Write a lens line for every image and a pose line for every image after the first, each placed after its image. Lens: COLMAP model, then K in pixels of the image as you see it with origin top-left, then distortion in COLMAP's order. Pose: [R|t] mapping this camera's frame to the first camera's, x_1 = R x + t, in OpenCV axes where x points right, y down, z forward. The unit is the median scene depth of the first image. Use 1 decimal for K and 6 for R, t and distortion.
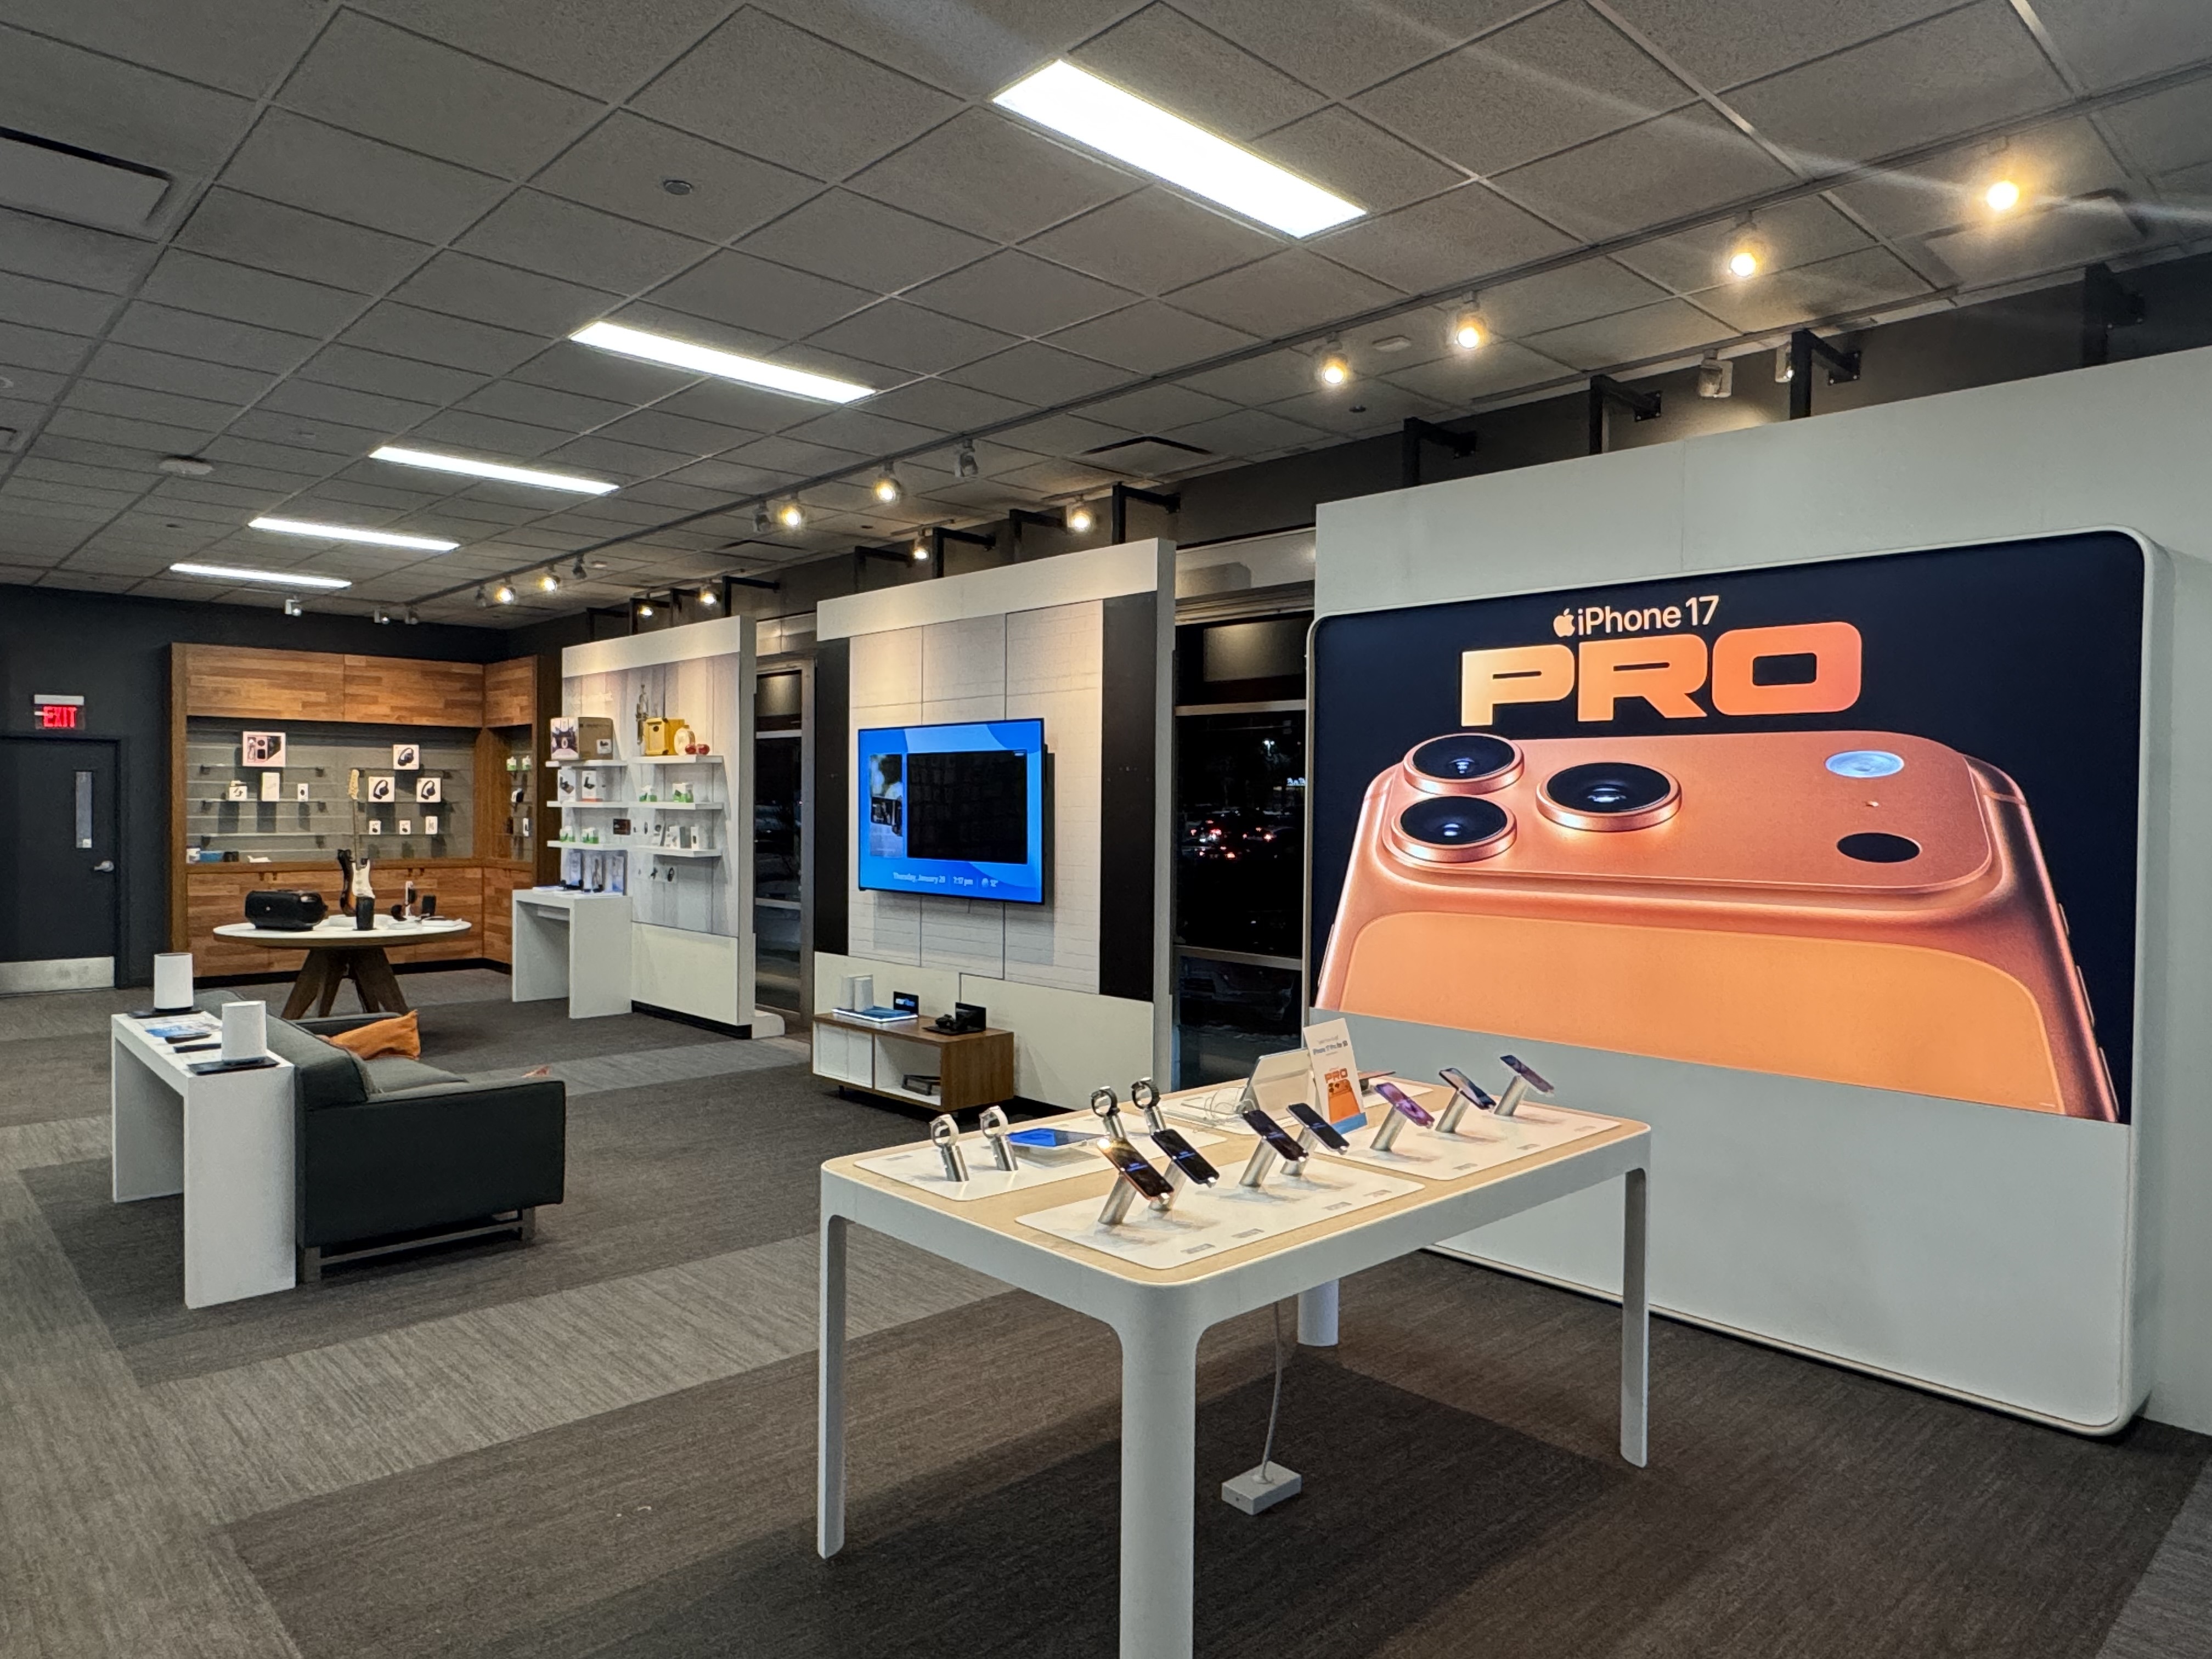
lens RADIAL K [[1394.0, 0, 1100.4], [0, 1394.0, 826.8], [0, 0, 1]] dist [0.000173, -0.003060]
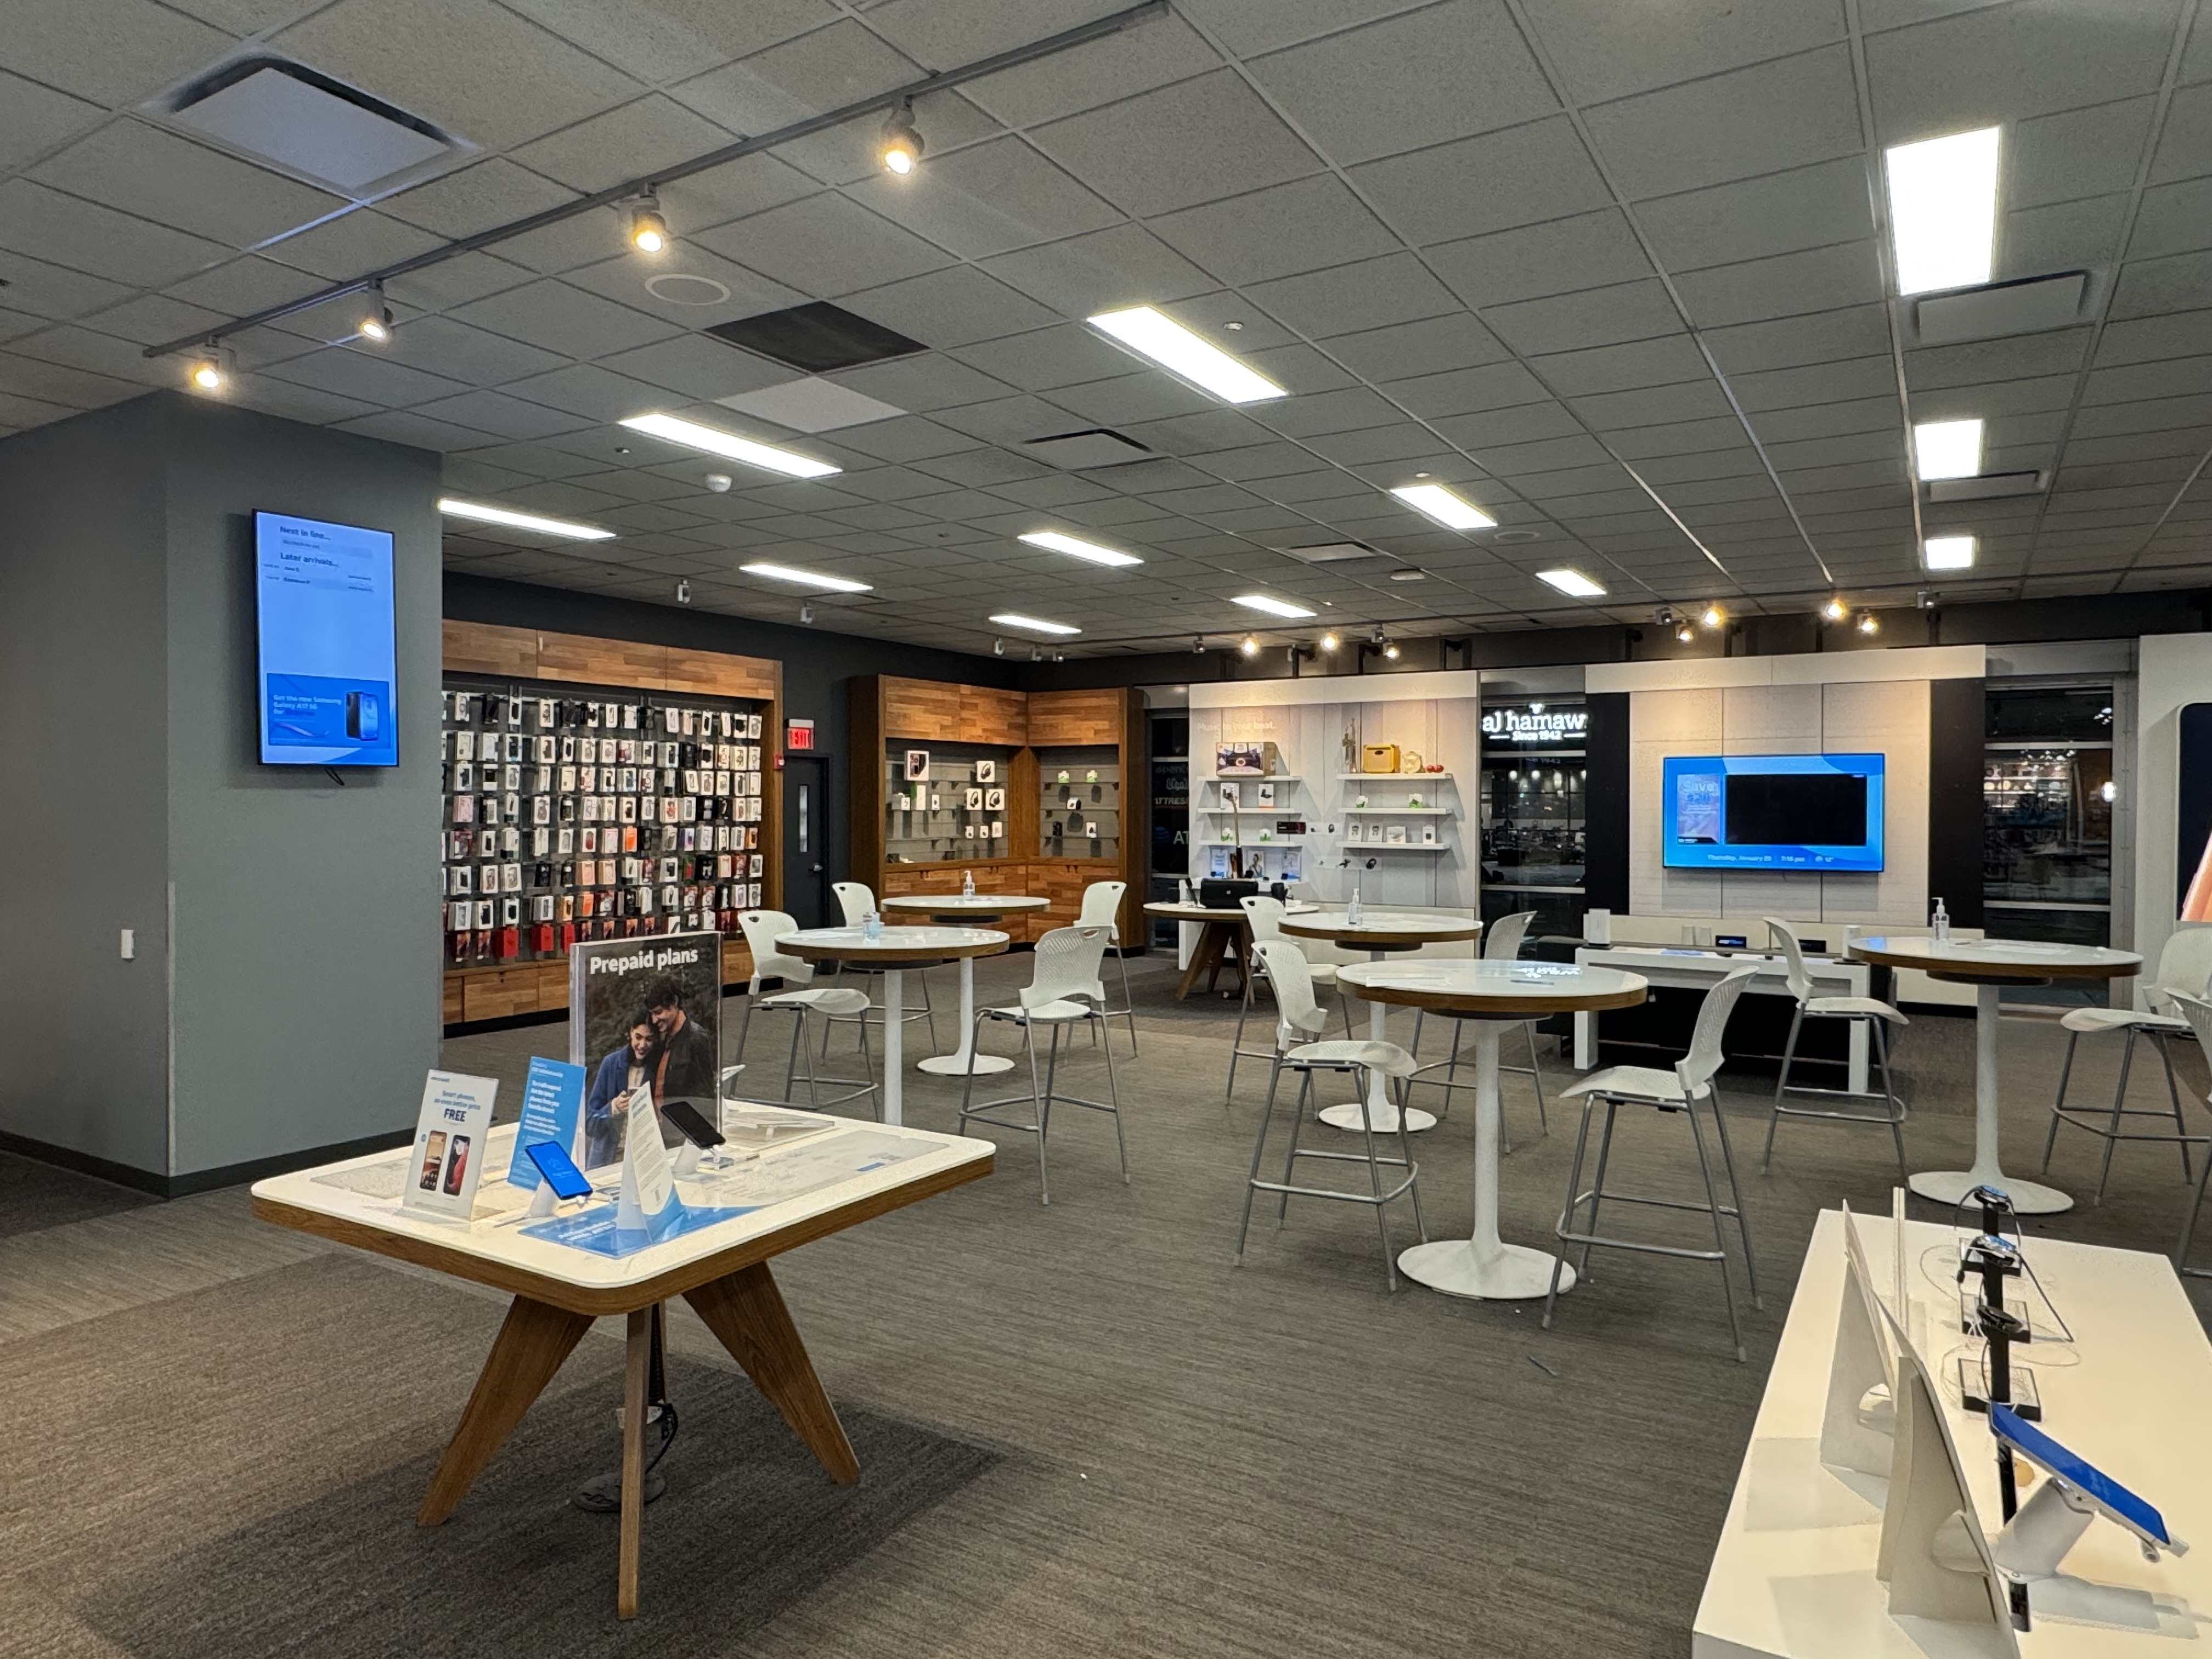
lens RADIAL K [[1394.0, 0, 1104.4], [0, 1394.0, 828.1], [0, 0, 1]] dist [0.000173, -0.003060]
pose [[0.964787, -0.011172, 0.262796, -0.842170], [0.011182, 0.999936, 0.001460, -0.003739], [-0.262795, 0.001530, 0.964850, -0.185567]]
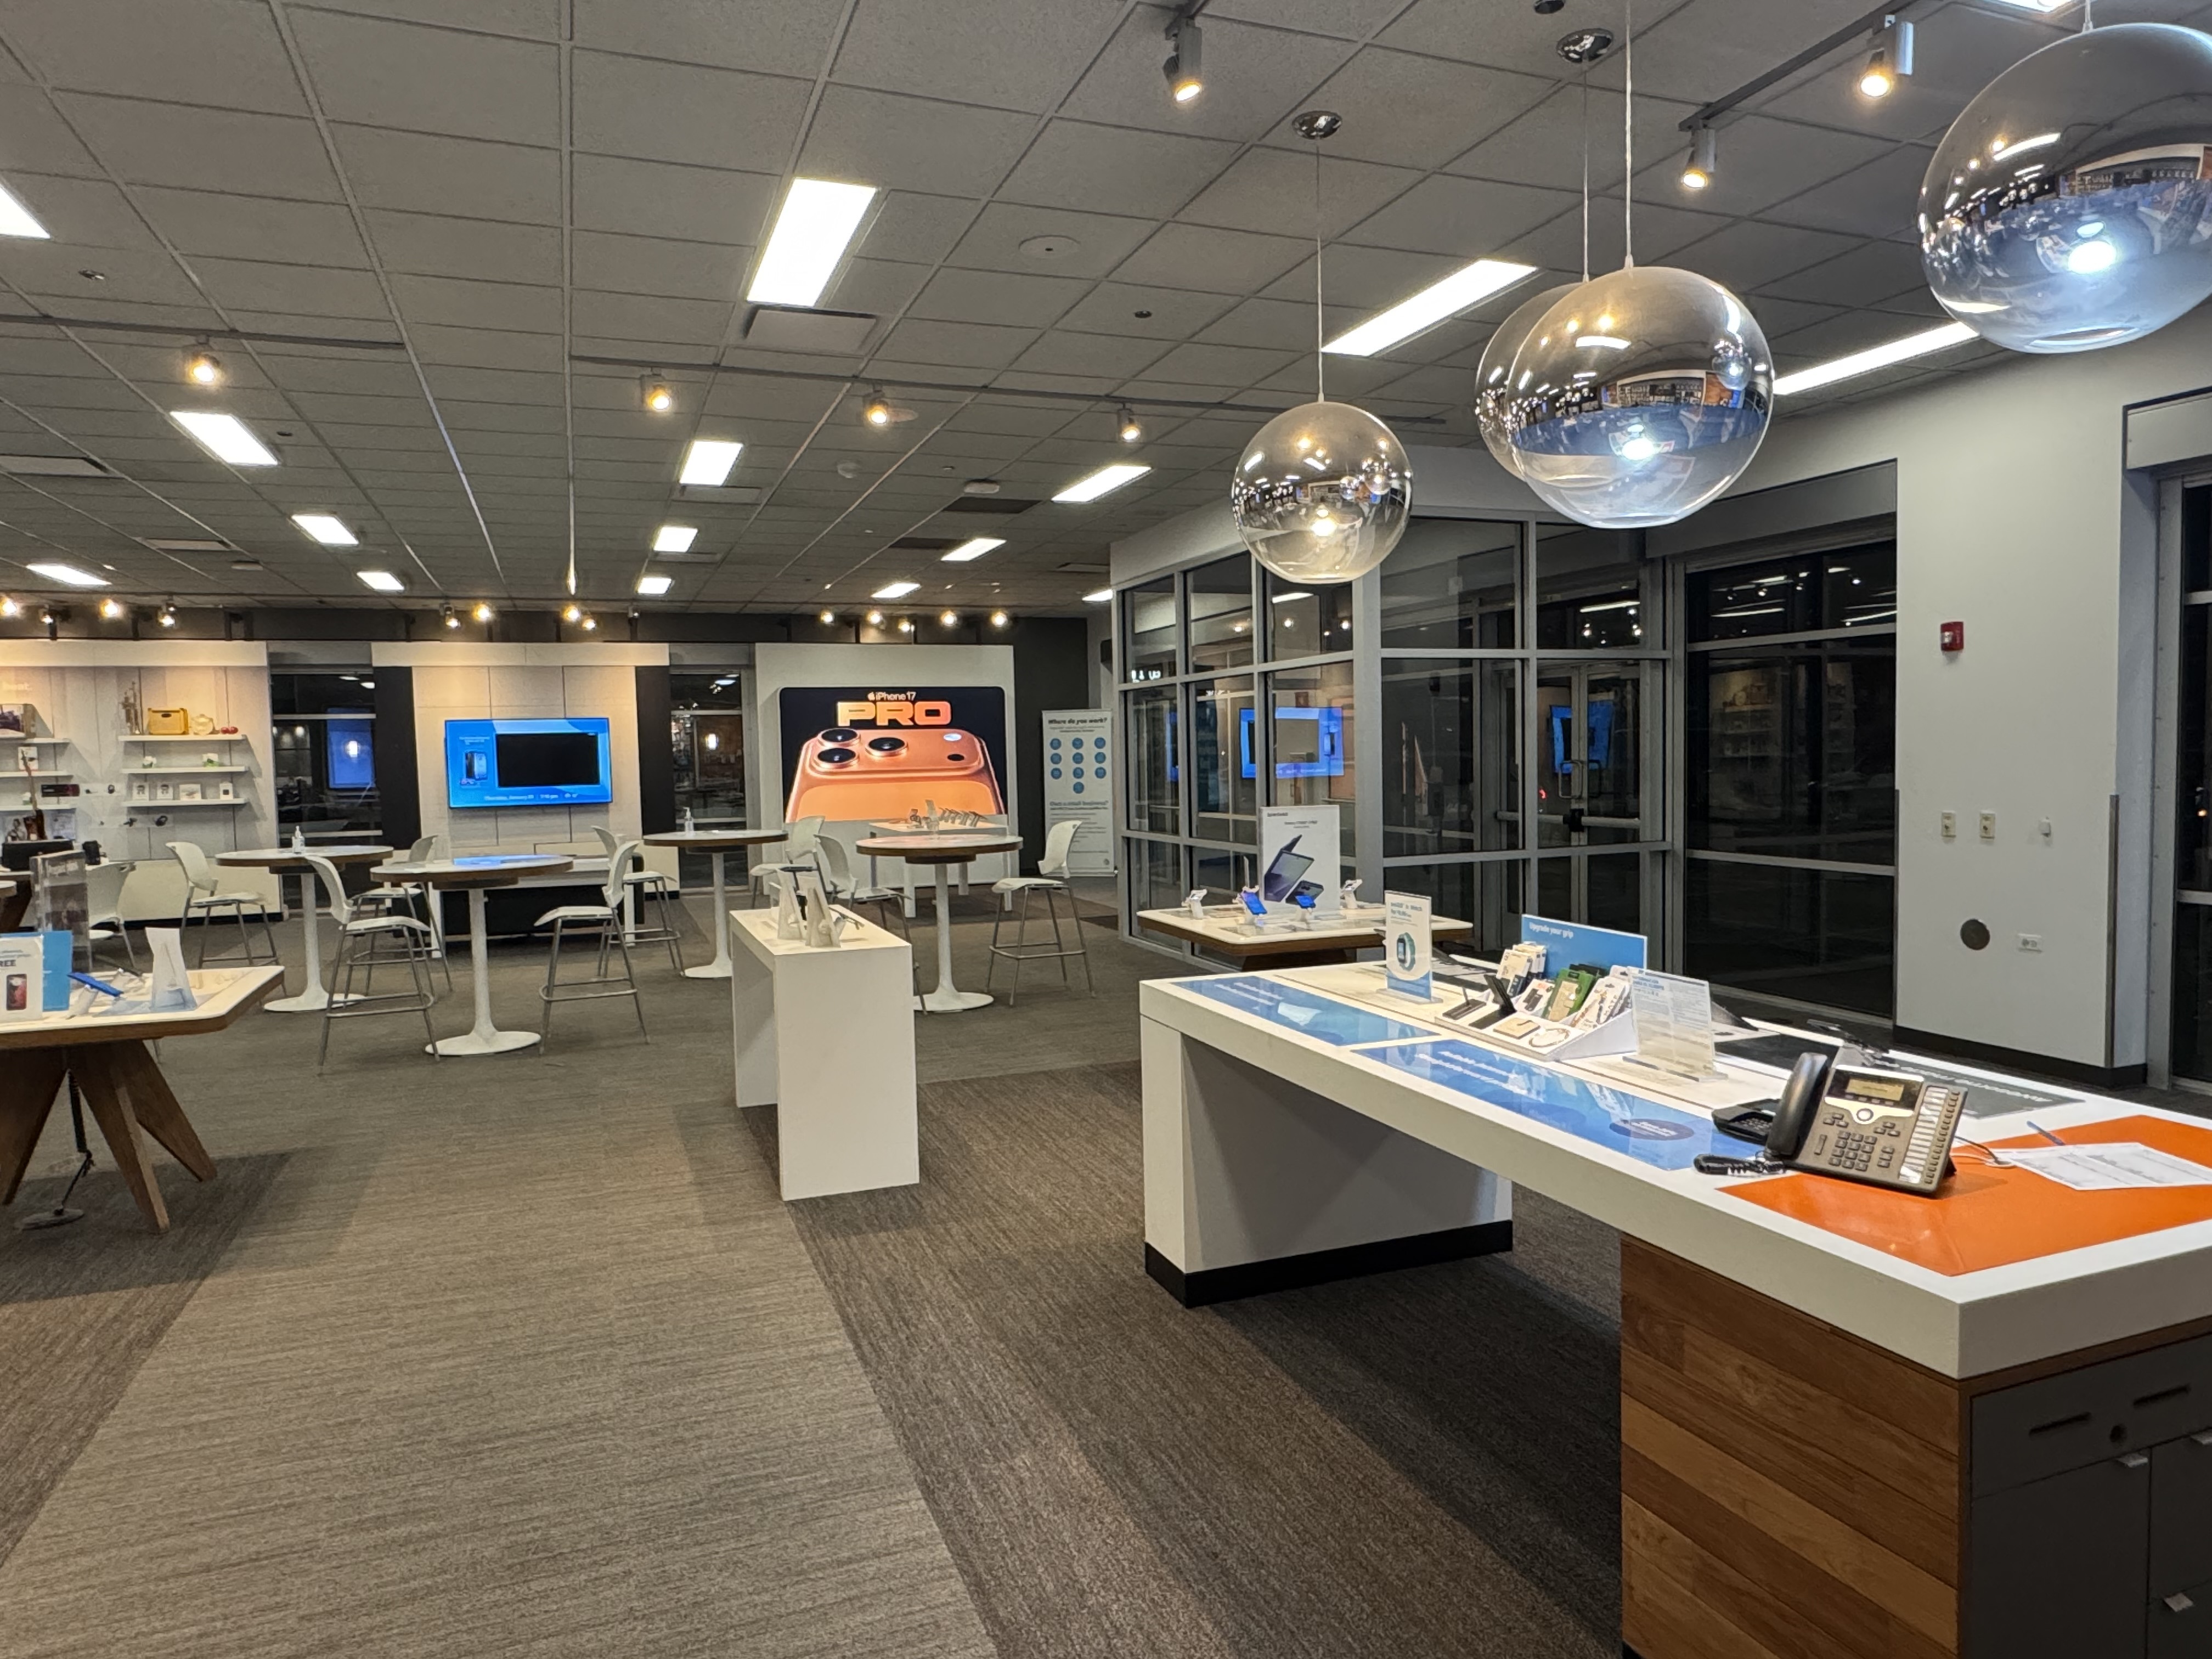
lens RADIAL K [[1394.0, 0, 1102.3], [0, 1394.0, 830.8], [0, 0, 1]] dist [0.000173, -0.003060]
pose [[0.384544, -0.073500, 0.920176, -1.148700], [0.042055, 0.997185, 0.062077, -0.002450], [-0.922148, 0.014827, 0.386553, -0.367357]]
